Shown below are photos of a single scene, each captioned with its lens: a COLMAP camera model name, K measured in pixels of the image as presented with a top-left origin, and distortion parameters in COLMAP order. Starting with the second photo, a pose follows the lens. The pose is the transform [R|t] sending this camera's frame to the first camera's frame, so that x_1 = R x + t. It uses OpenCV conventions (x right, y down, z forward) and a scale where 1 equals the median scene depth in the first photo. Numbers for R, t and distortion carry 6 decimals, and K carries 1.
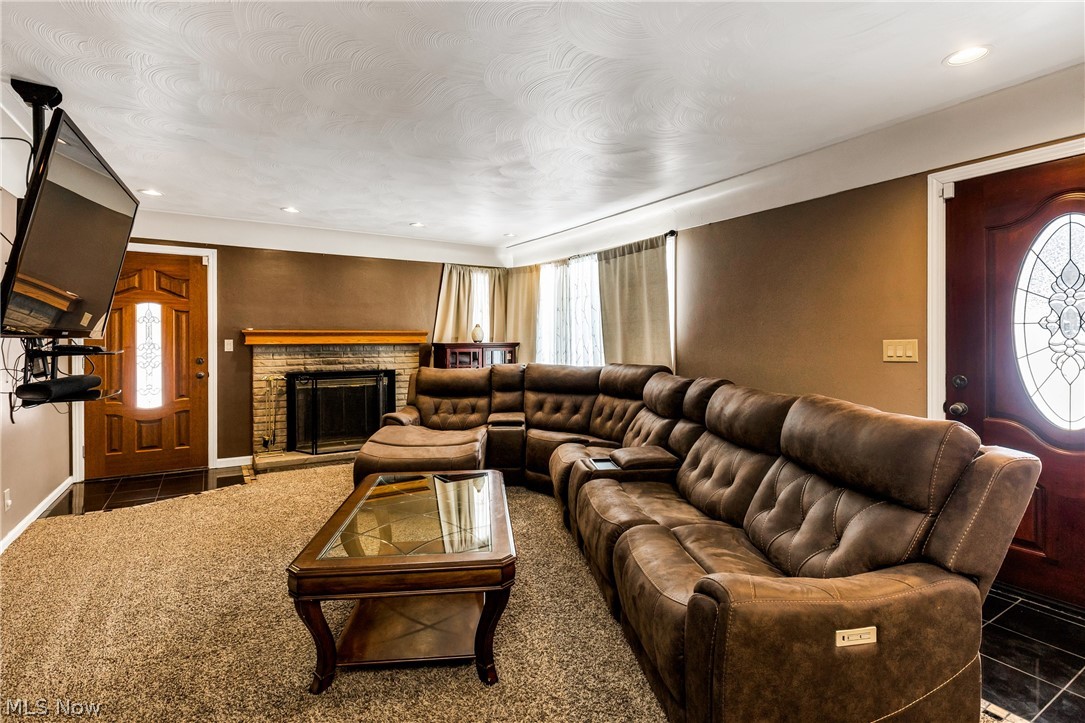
lens RADIAL K [[509.6, 0, 535.4], [0, 509.6, 341.6], [0, 0, 1]] dist [-0.001935, -0.000321]
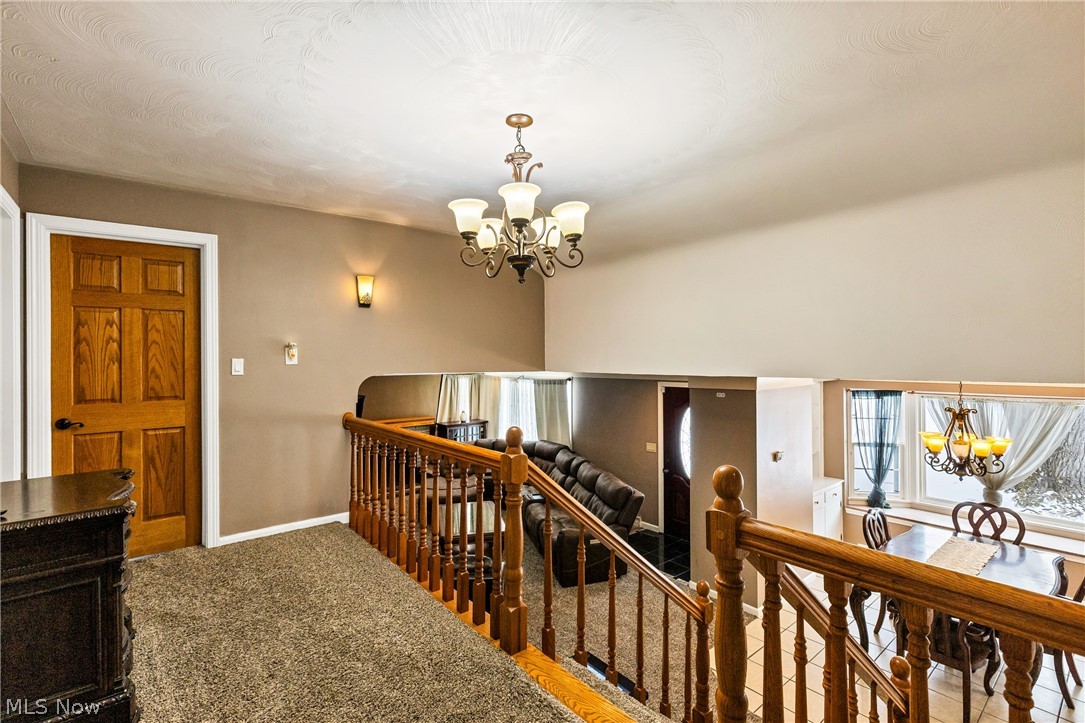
lens RADIAL K [[509.6, 0, 538.9], [0, 509.6, 354.8], [0, 0, 1]] dist [-0.001935, -0.000321]
pose [[0.991932, -0.007938, 0.126525, -0.110485], [0.008330, 0.999962, -0.002574, -0.304804], [-0.126500, 0.003607, 0.991960, -1.002770]]
